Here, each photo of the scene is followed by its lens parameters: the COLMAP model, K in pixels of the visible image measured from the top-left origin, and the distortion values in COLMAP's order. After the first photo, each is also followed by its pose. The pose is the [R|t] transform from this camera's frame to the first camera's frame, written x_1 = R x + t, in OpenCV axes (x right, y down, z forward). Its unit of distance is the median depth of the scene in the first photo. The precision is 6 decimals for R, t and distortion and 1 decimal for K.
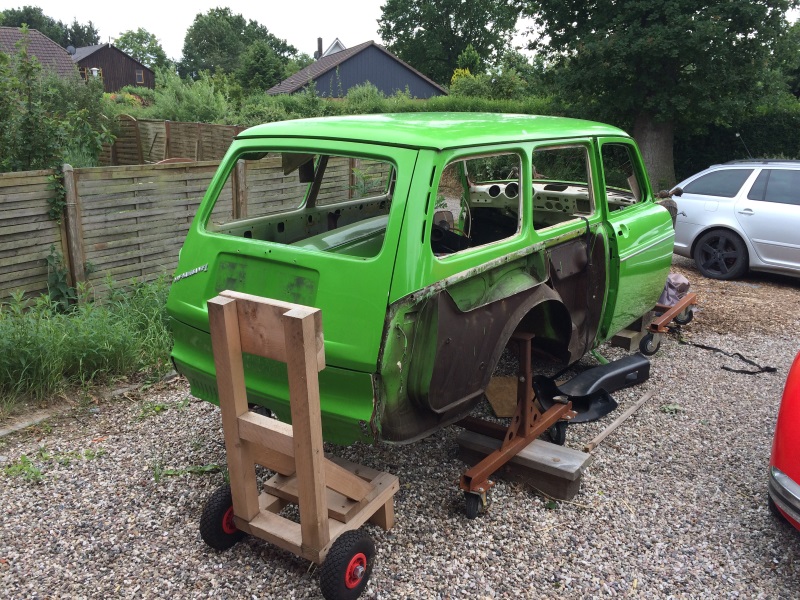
lens RADIAL K [[674.7, 0, 399.9], [0, 674.7, 300.0], [0, 0, 1]] dist [0.000493, 0.001932]
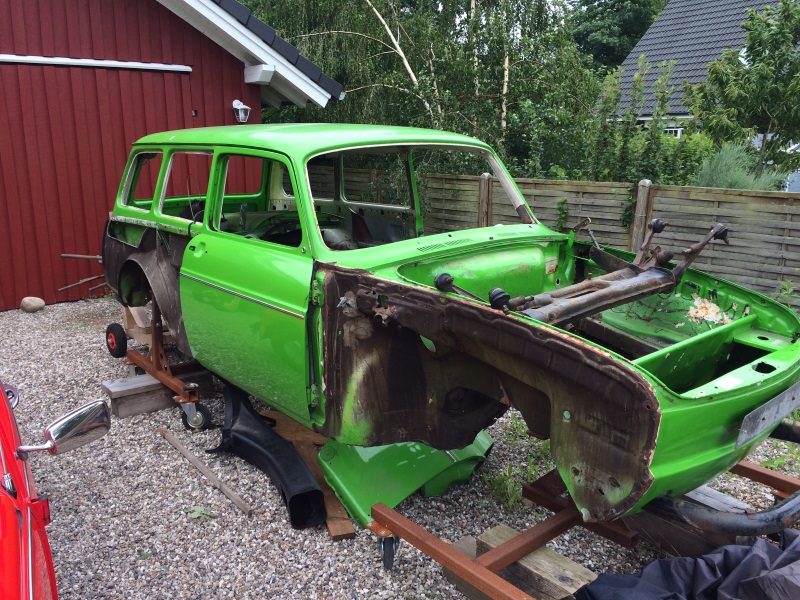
lens RADIAL K [[674.7, 0, 399.7], [0, 674.7, 299.4], [0, 0, 1]] dist [0.000493, 0.001932]
pose [[-0.220518, 0.222655, -0.949630, 0.626909], [-0.254338, 0.926789, 0.276360, -0.203564], [0.941639, 0.302470, -0.147744, 0.771148]]
